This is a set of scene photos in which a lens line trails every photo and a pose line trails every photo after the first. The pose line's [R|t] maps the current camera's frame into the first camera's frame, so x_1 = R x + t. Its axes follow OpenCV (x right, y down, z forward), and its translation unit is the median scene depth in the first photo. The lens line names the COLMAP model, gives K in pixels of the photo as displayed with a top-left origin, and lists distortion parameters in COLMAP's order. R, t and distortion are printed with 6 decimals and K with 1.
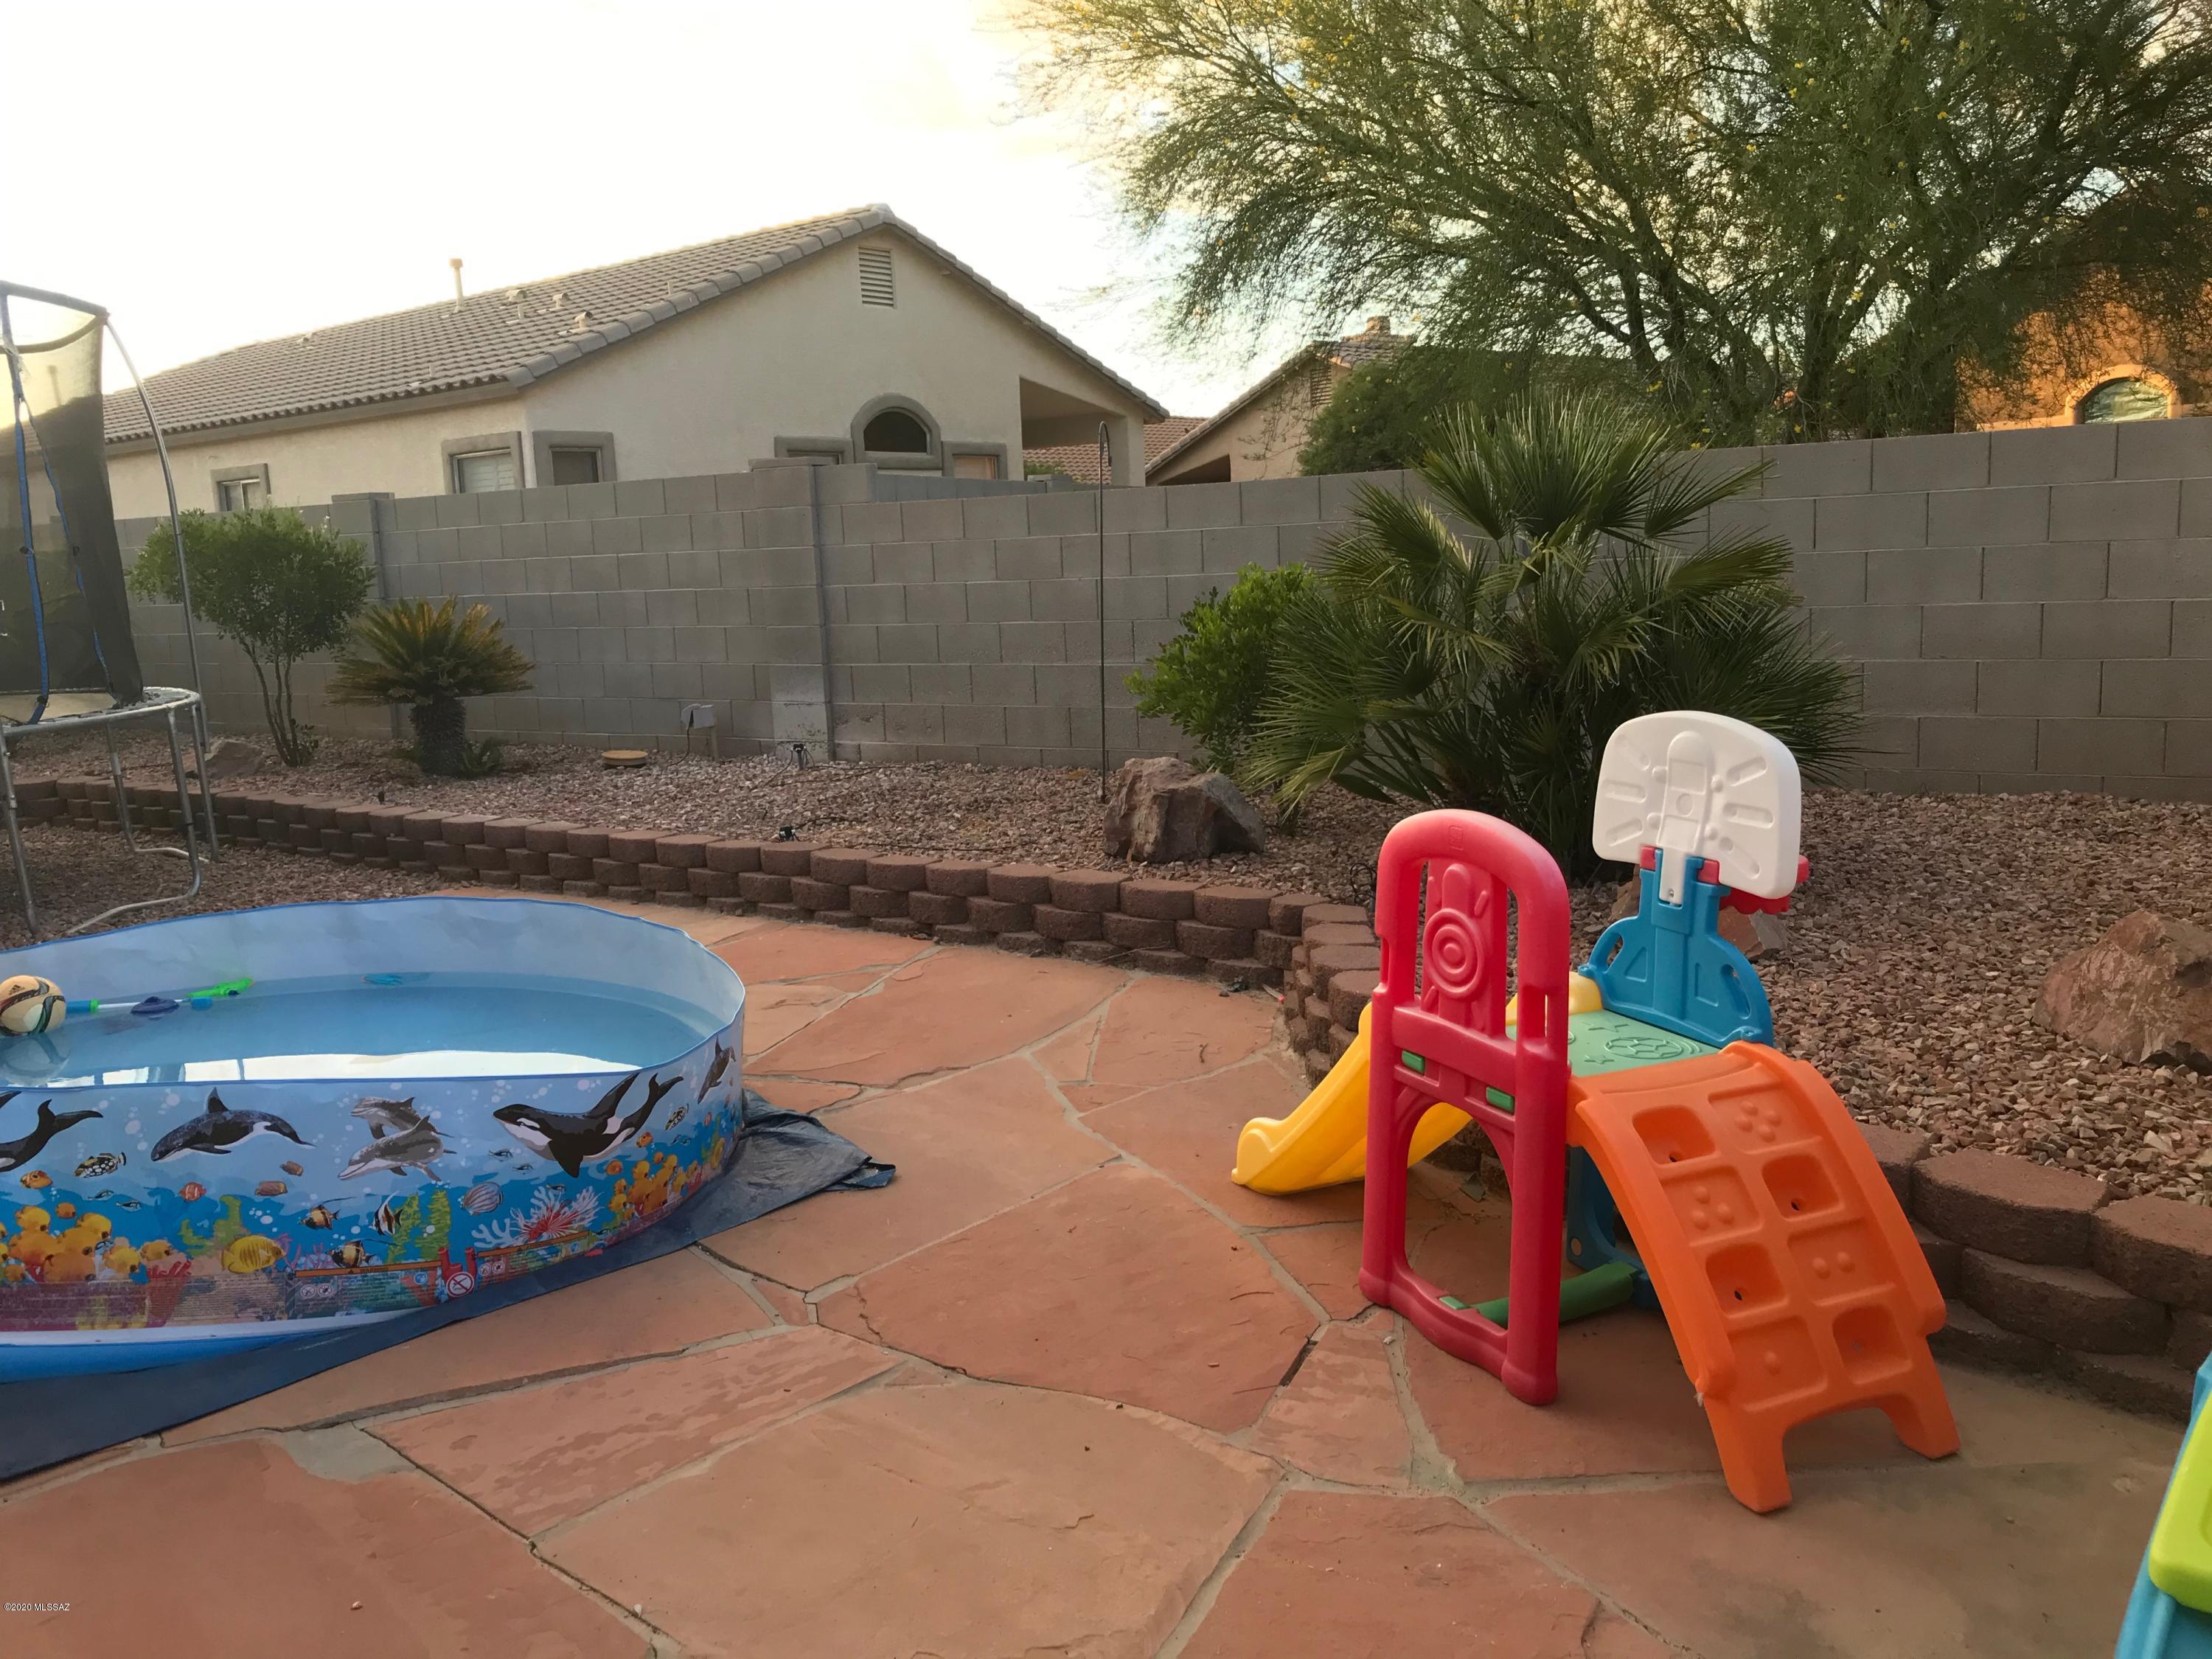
lens RADIAL K [[1785.5, 0, 1106.0], [0, 1785.5, 829.5], [0, 0, 1]] dist [0.050944, 0.005687]
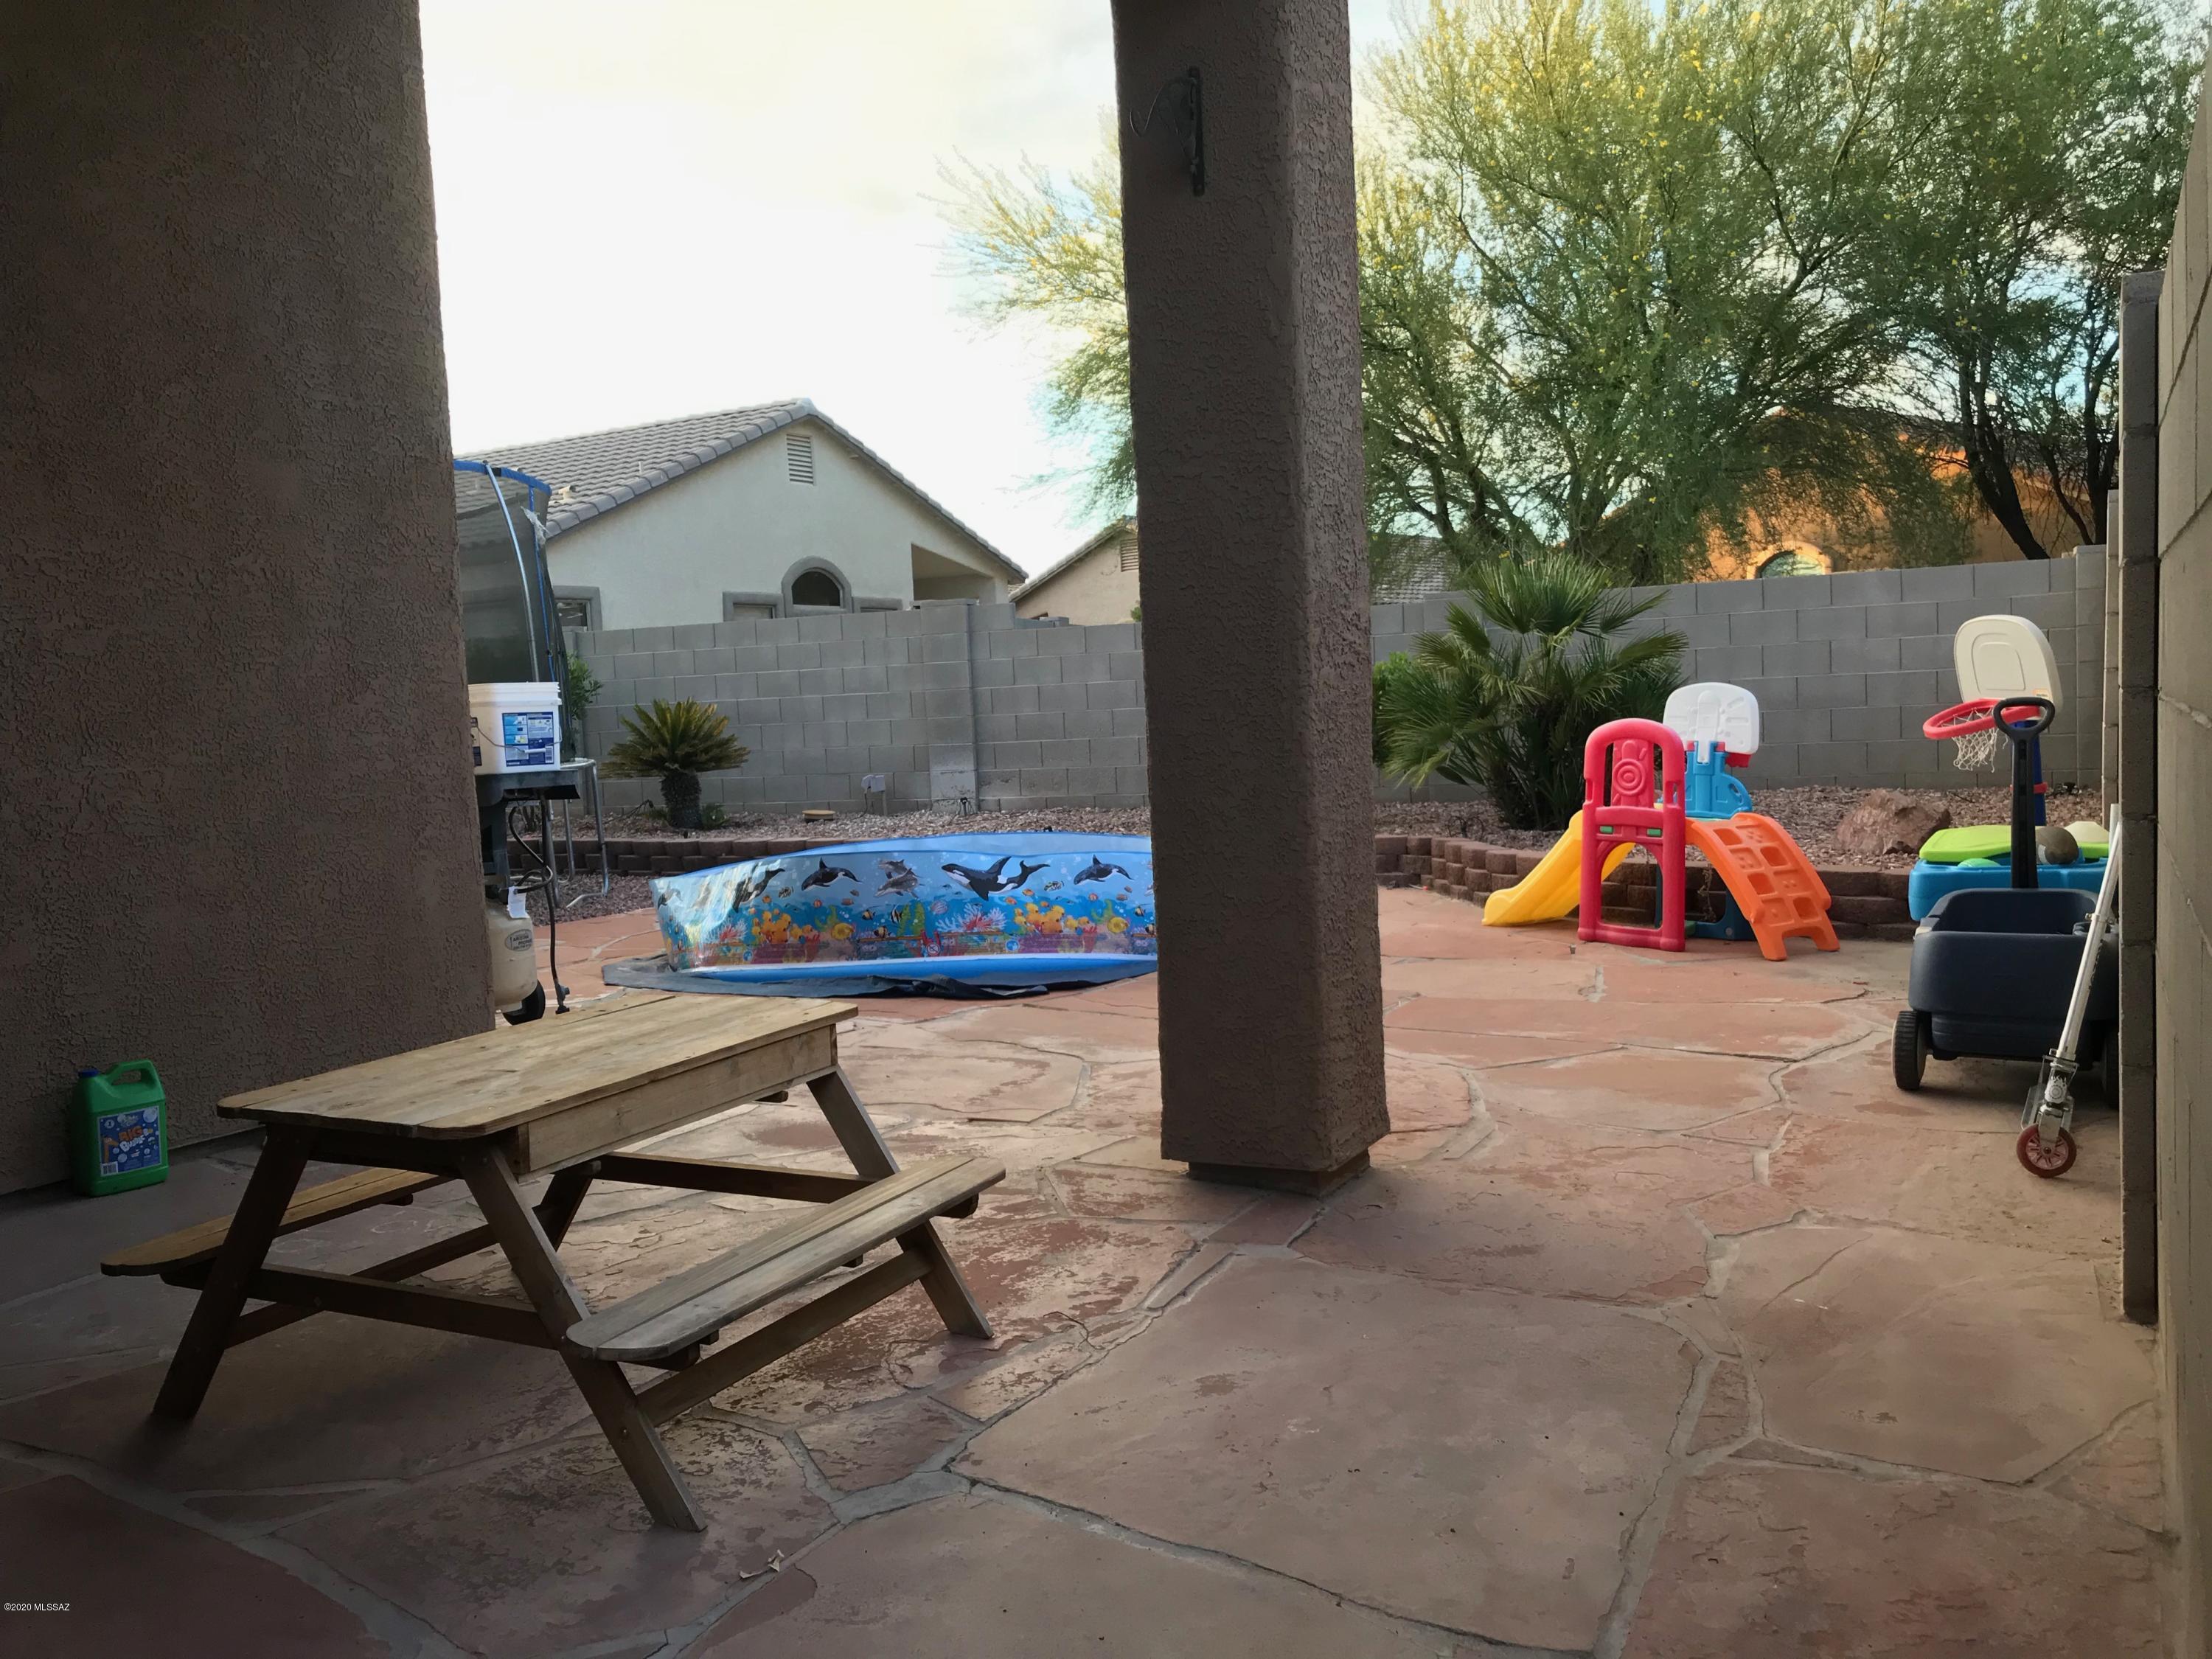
lens RADIAL K [[1775.7, 0, 1106.0], [0, 1775.7, 829.5], [0, 0, 1]] dist [0.093606, -0.000605]
pose [[0.988491, -0.017316, 0.150283, -0.506941], [0.030562, 0.995802, -0.086281, 0.189962], [-0.148158, 0.089881, 0.984871, -0.745475]]
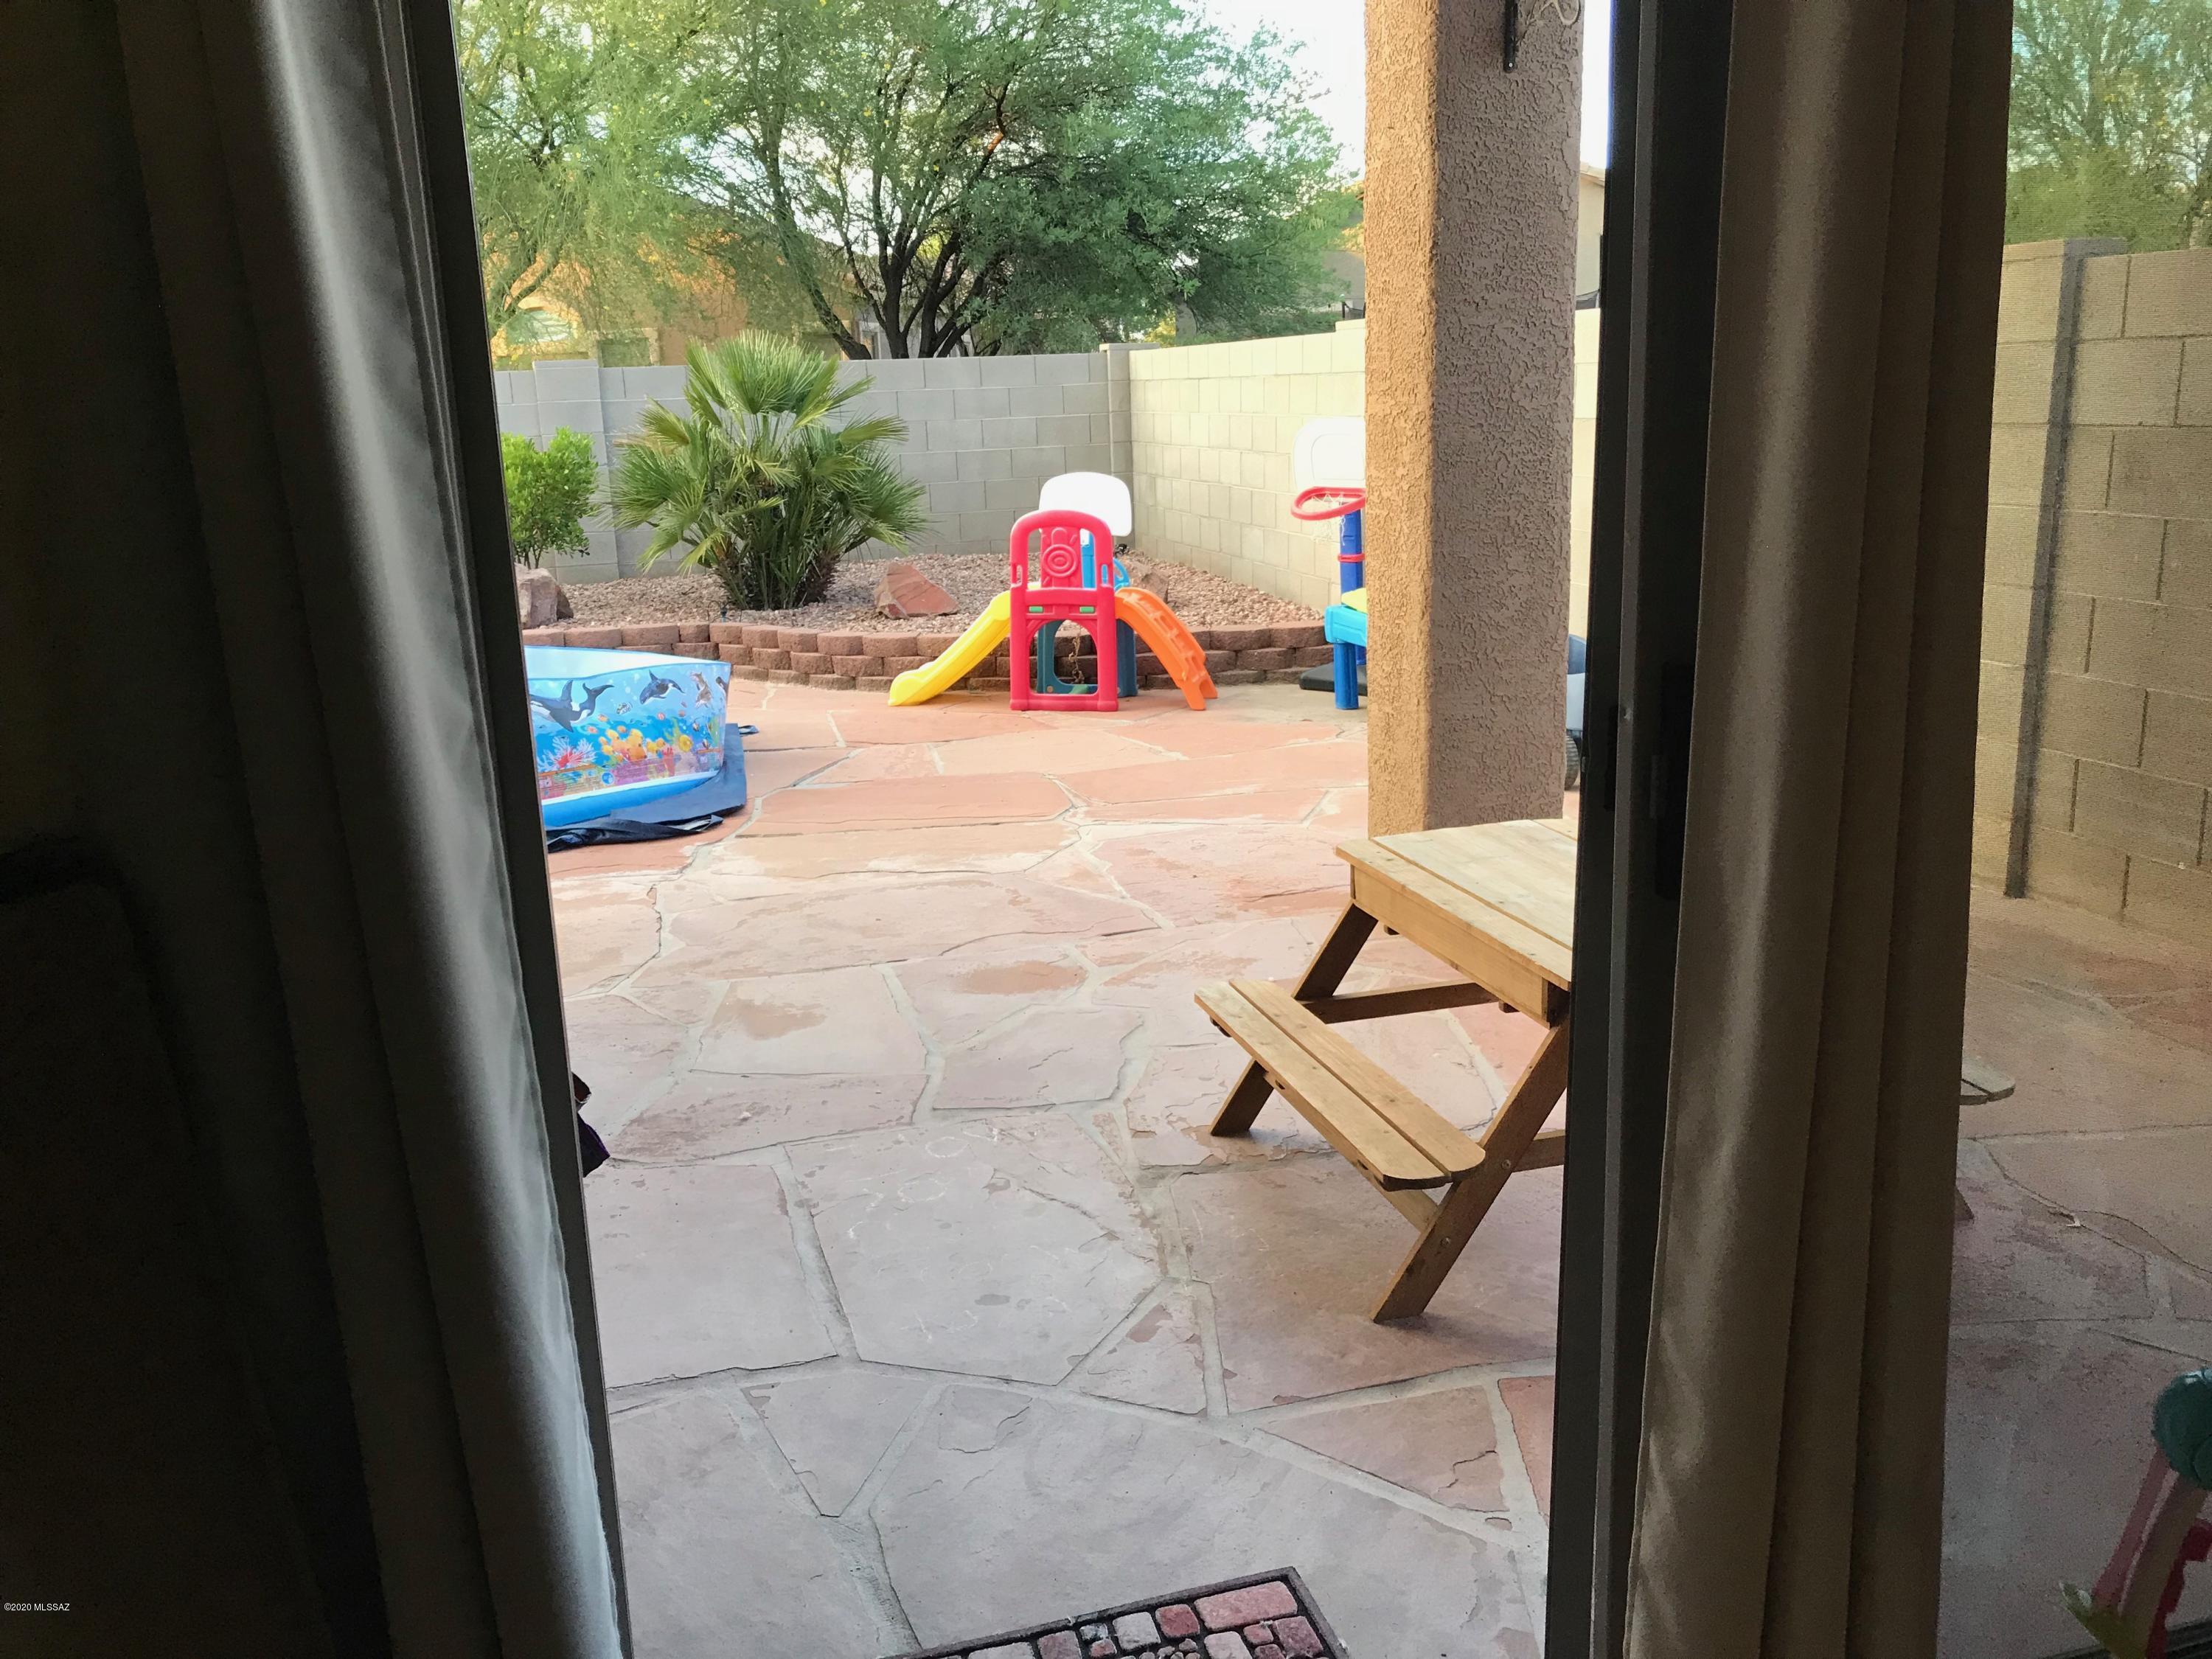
lens RADIAL K [[1791.3, 0, 1100.0], [0, 1791.3, 834.9], [0, 0, 1]] dist [-0.022202, 0.052991]
pose [[0.611184, -0.172706, 0.772416, -1.121336], [0.131463, 0.984498, 0.116105, 0.099576], [-0.780495, 0.030583, 0.624414, -0.423982]]
